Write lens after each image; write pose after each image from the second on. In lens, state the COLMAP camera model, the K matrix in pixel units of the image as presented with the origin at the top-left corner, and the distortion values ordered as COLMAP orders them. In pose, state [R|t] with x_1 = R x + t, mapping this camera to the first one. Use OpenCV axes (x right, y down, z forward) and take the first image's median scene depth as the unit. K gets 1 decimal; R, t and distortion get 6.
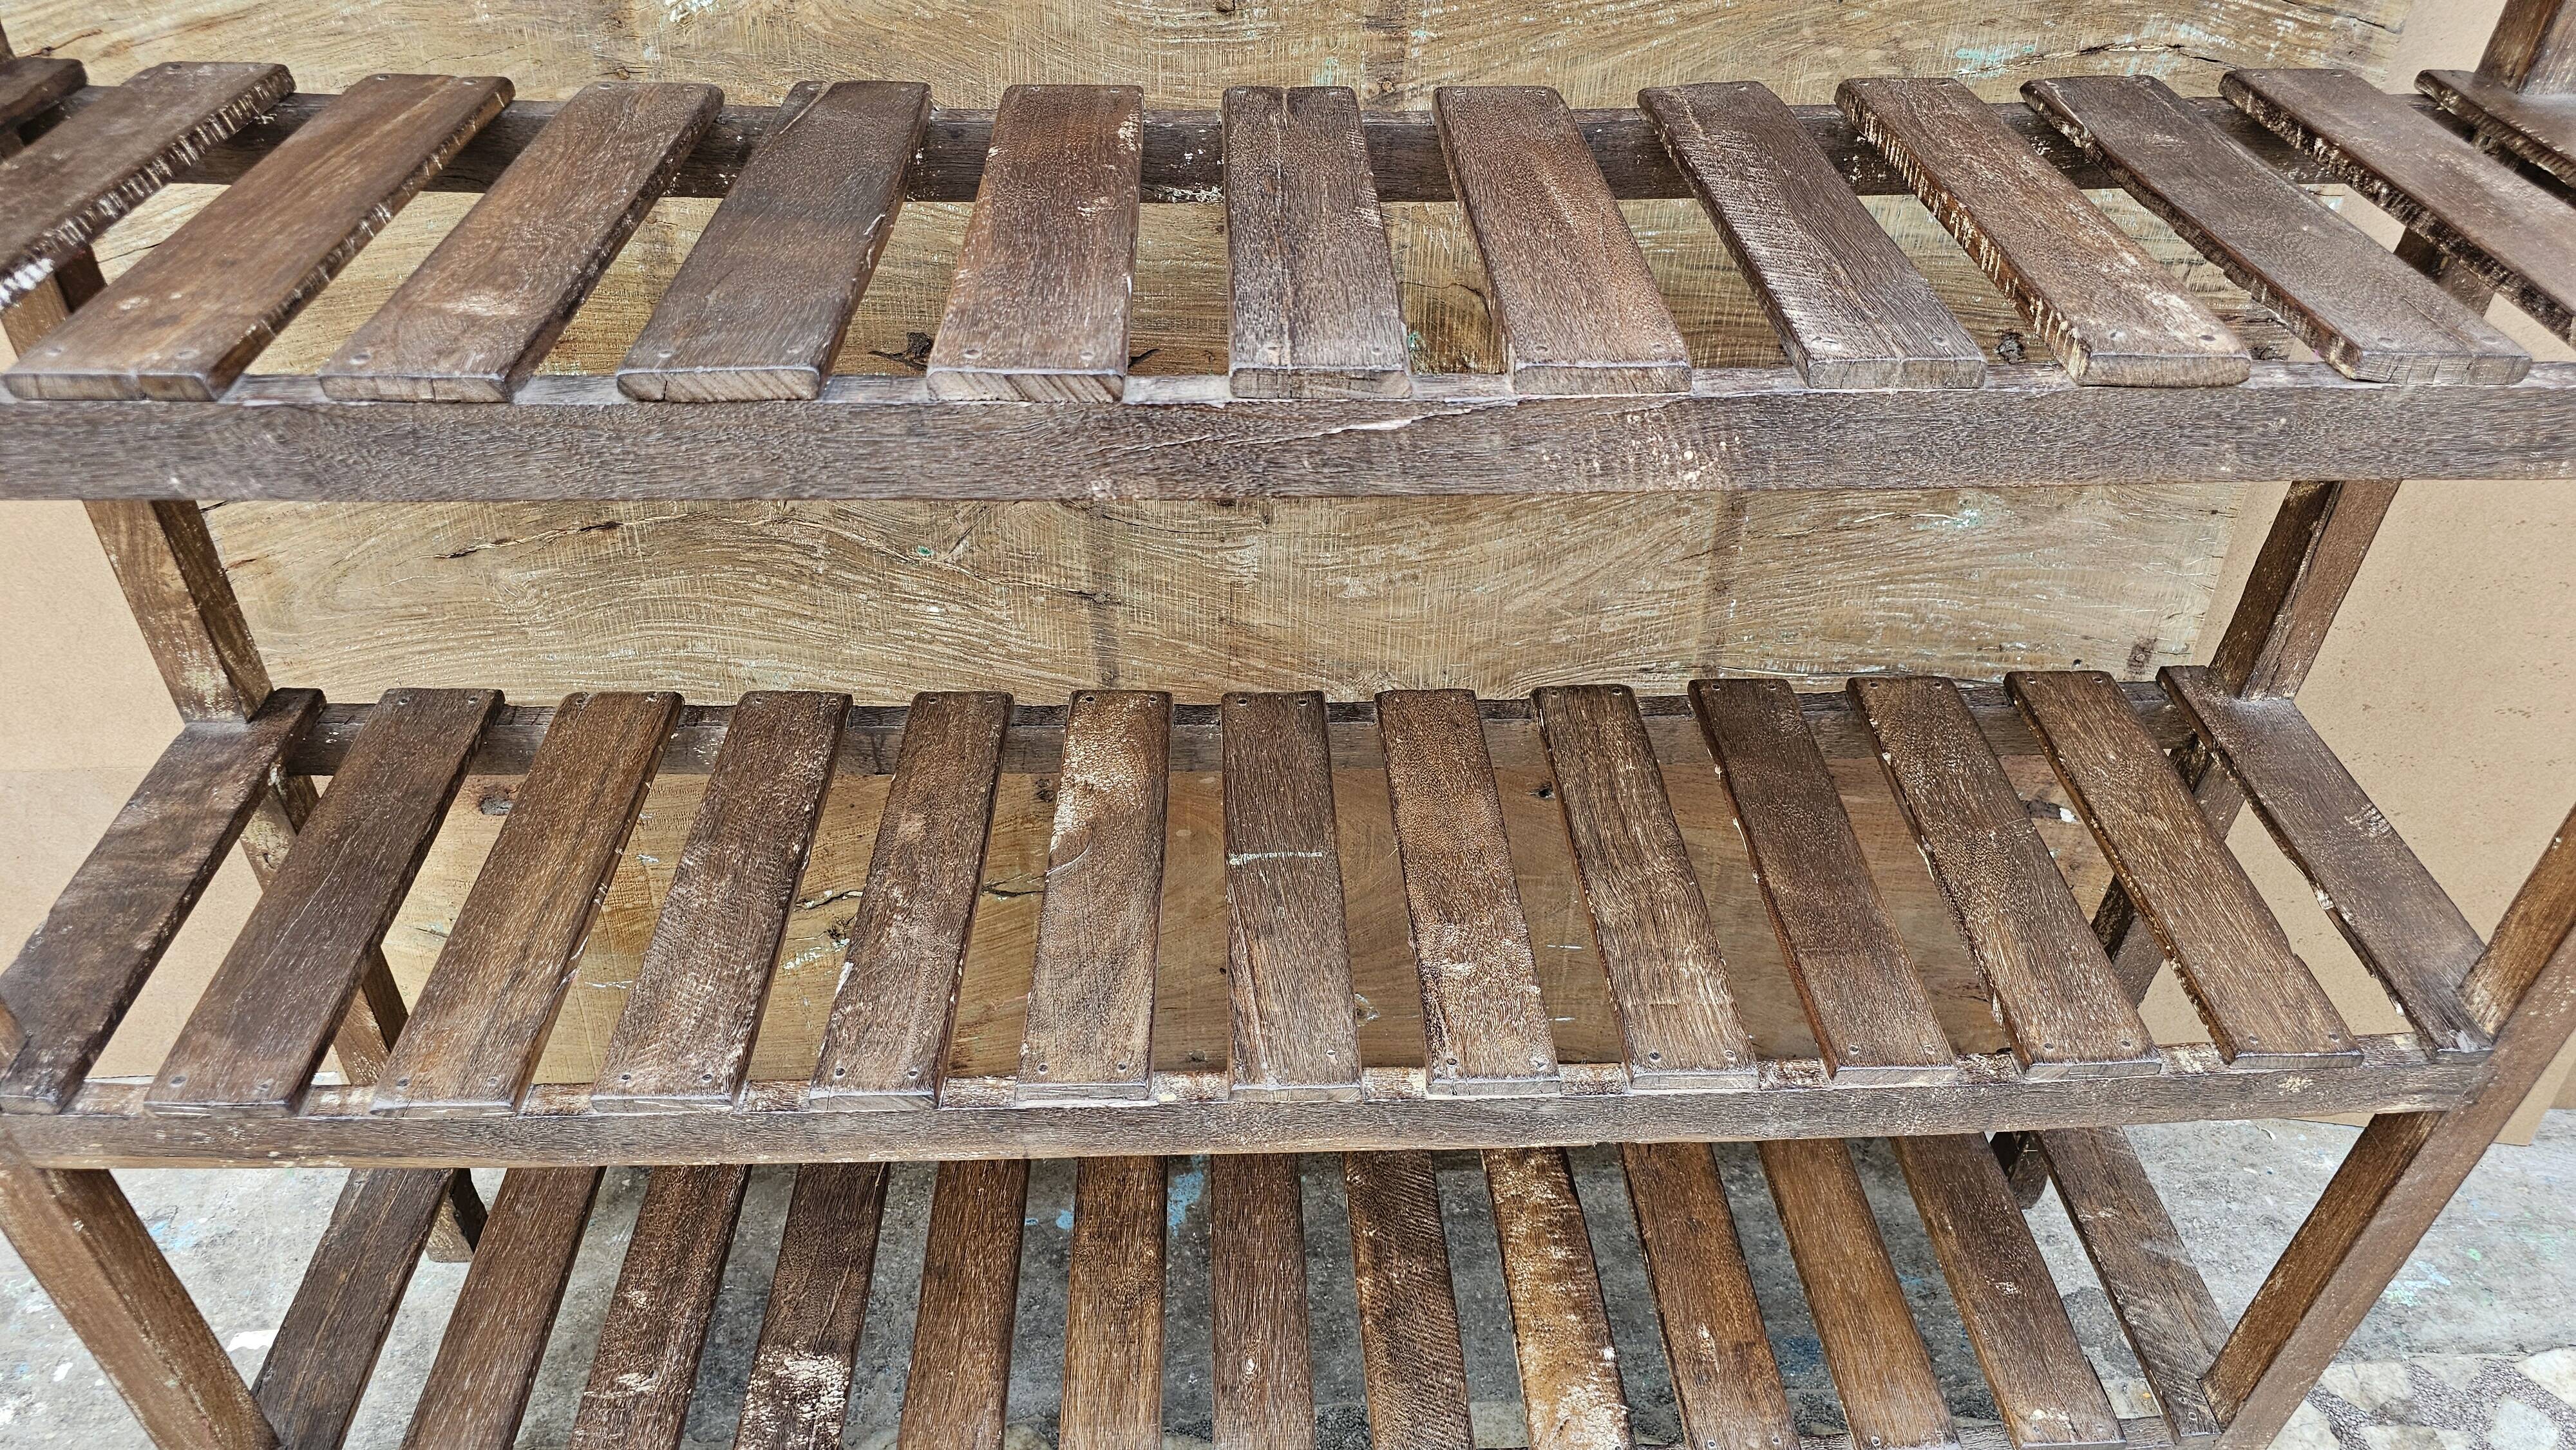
lens RADIAL K [[1744.7, 0, 1276.0], [0, 1744.7, 727.9], [0, 0, 1]] dist [0.050984, -0.054800]
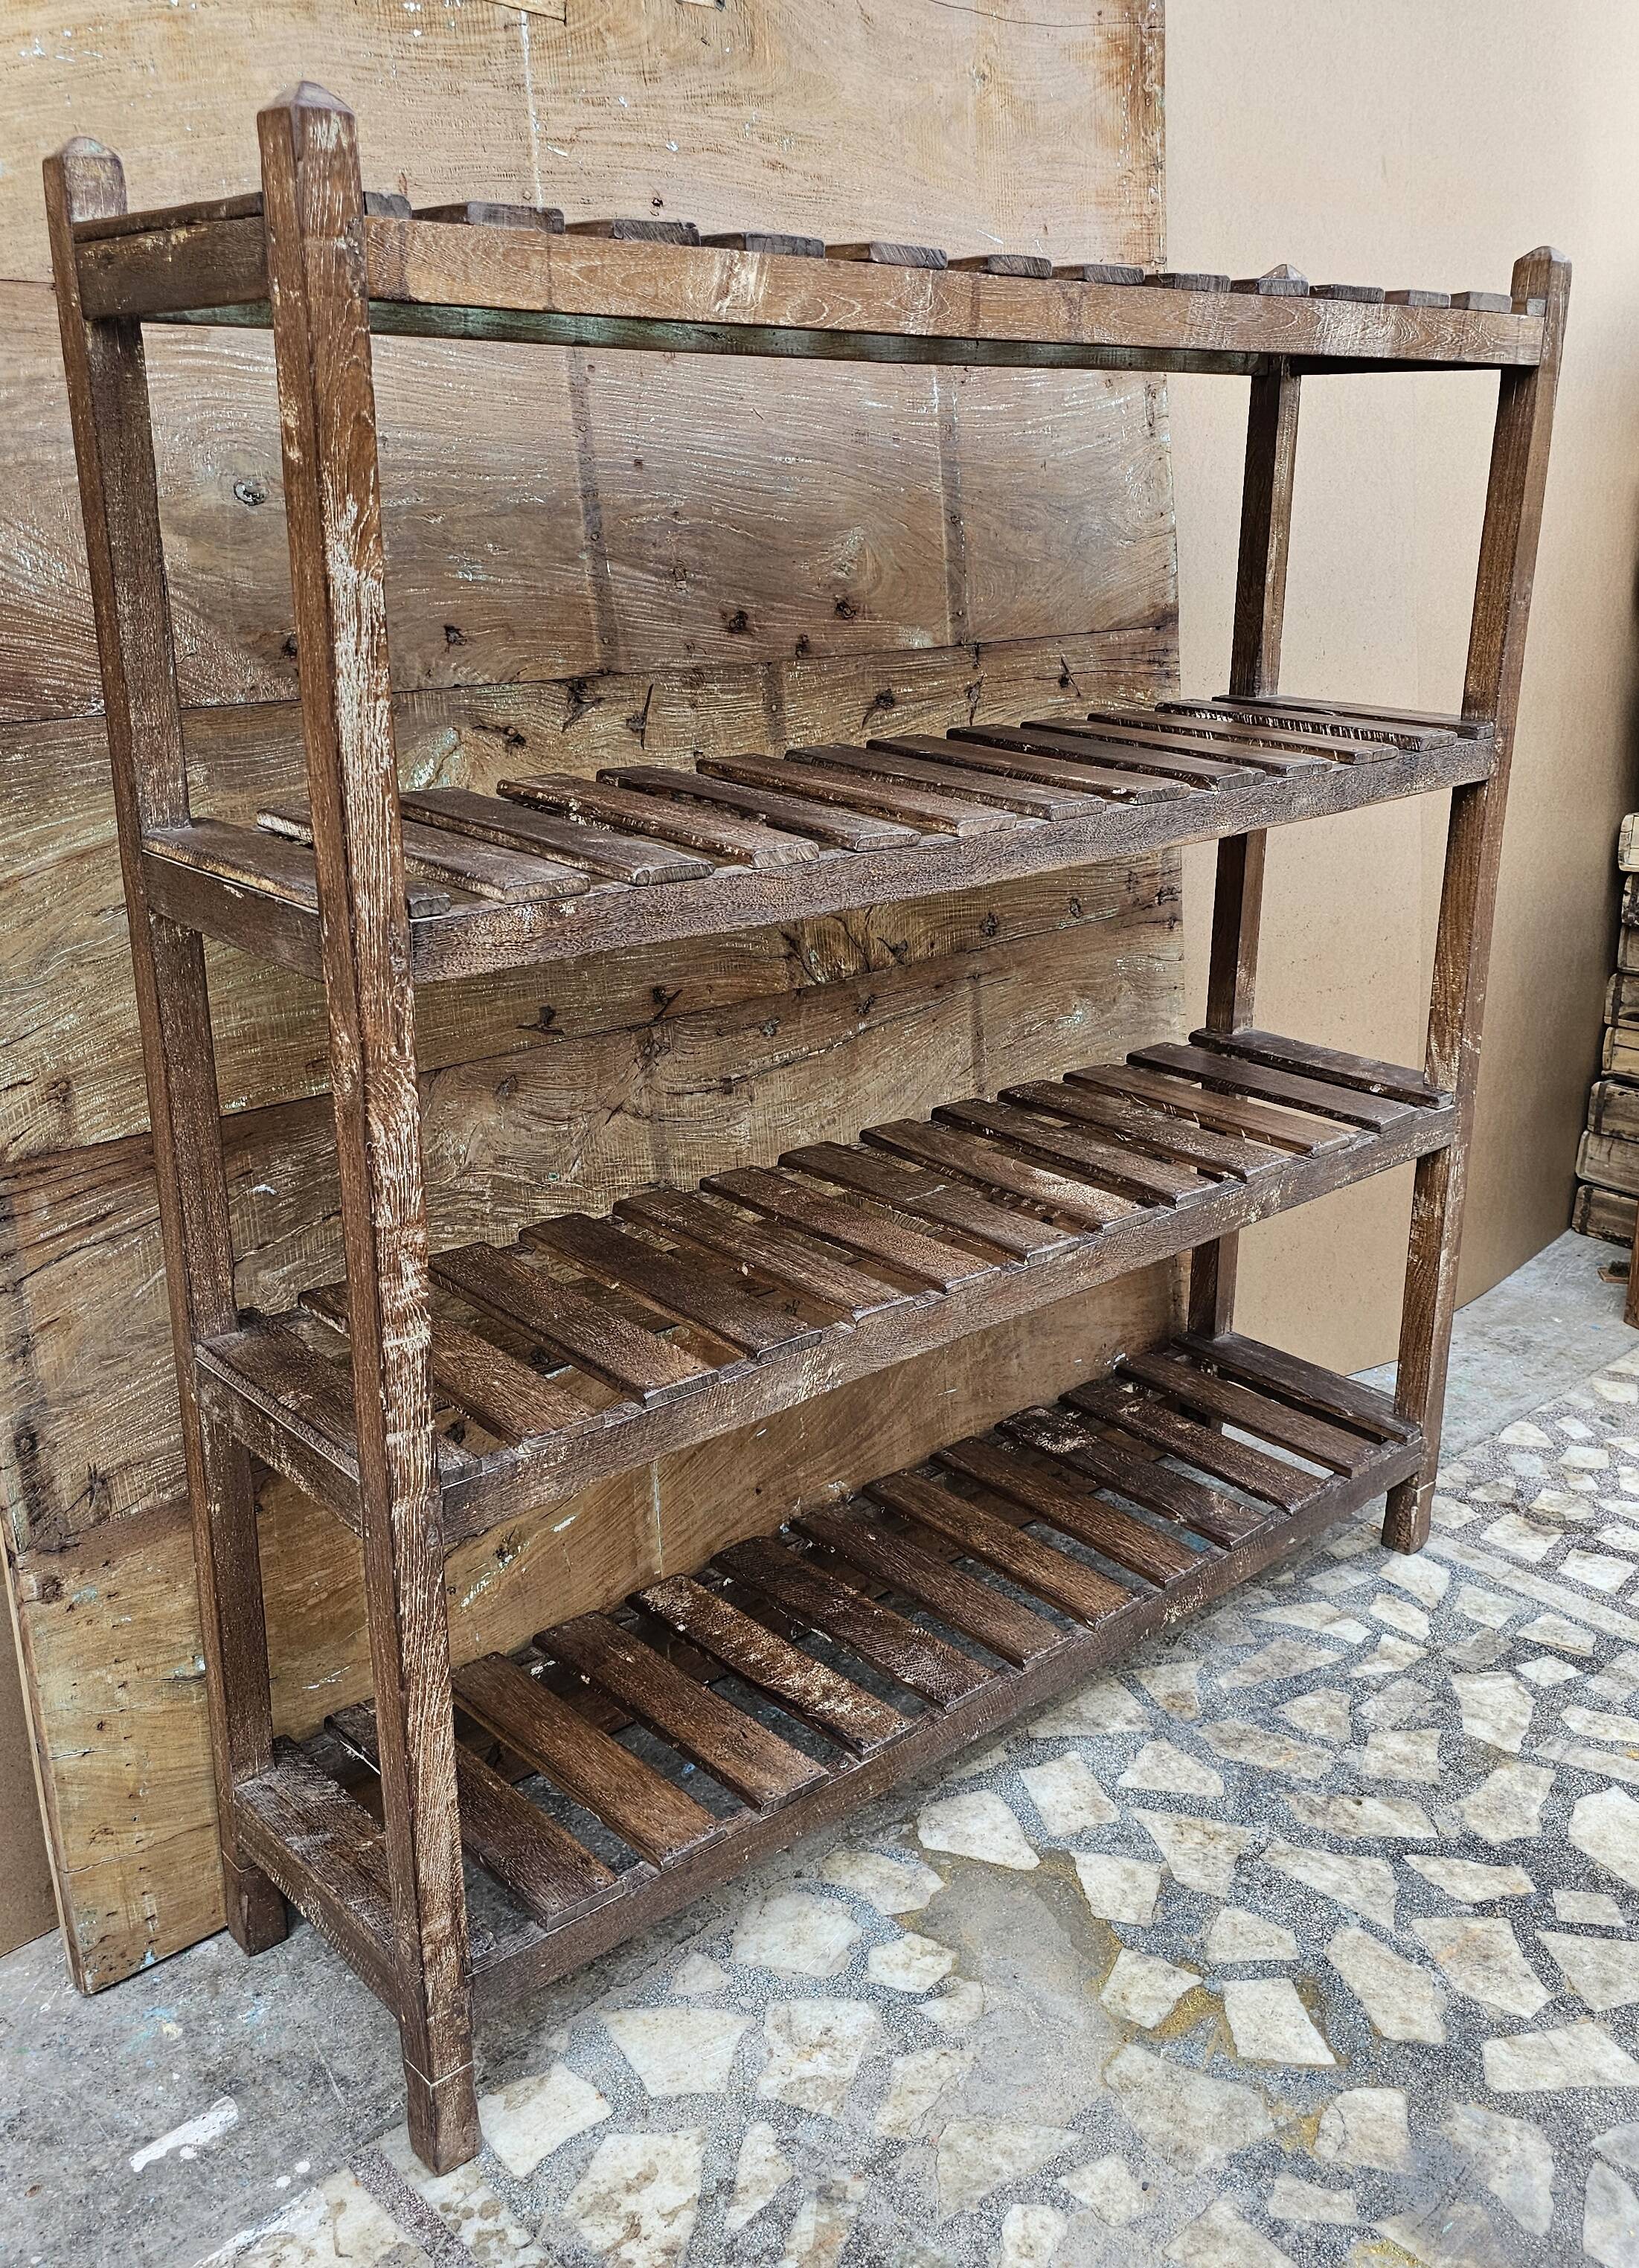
lens RADIAL K [[2000.3, 0, 808.2], [0, 2000.3, 1074.4], [0, 0, 1]] dist [0.062048, -0.057827]
pose [[0.770258, -0.202254, 0.604810, -1.093361], [0.396532, 0.894650, -0.205826, 0.247453], [-0.499464, 0.398366, 0.769312, -0.317006]]
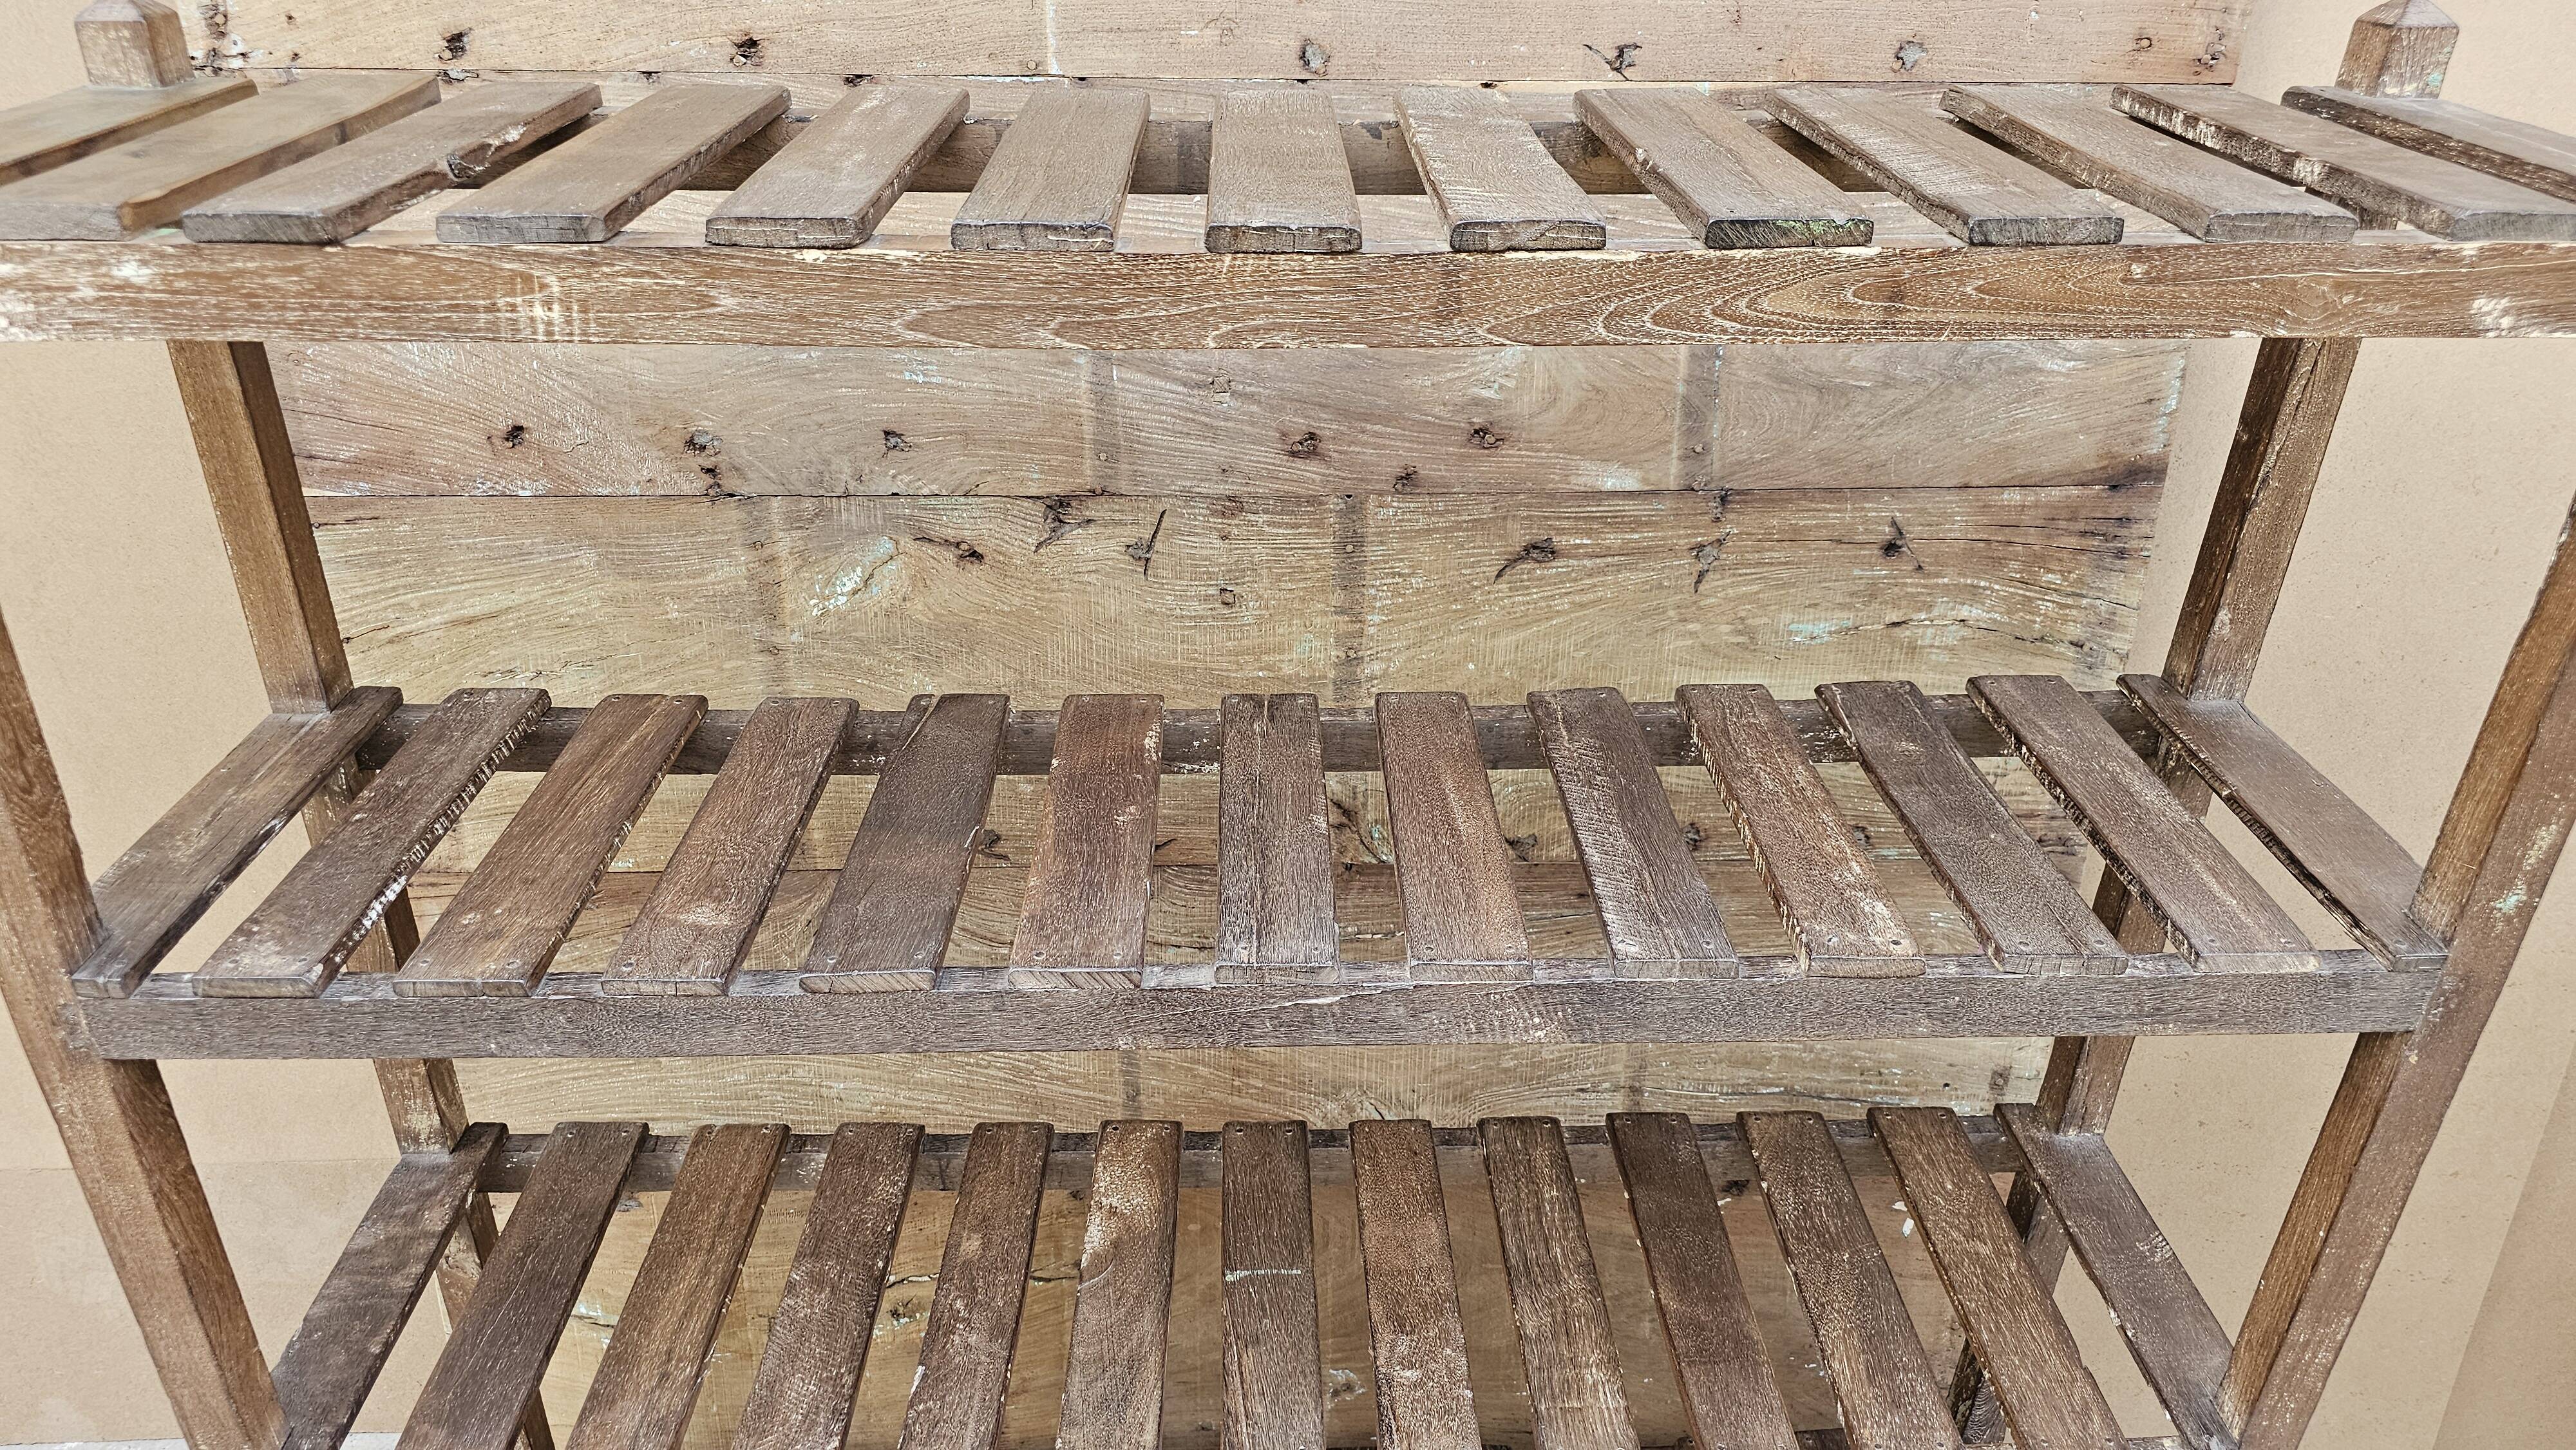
lens RADIAL K [[1744.7, 0, 1261.7], [0, 1744.7, 720.6], [0, 0, 1]] dist [0.050984, -0.054800]
pose [[0.999645, -0.002269, -0.026563, 0.031421], [-0.002300, 0.985320, -0.170700, -0.095884], [0.026560, 0.170700, 0.984965, -0.282235]]
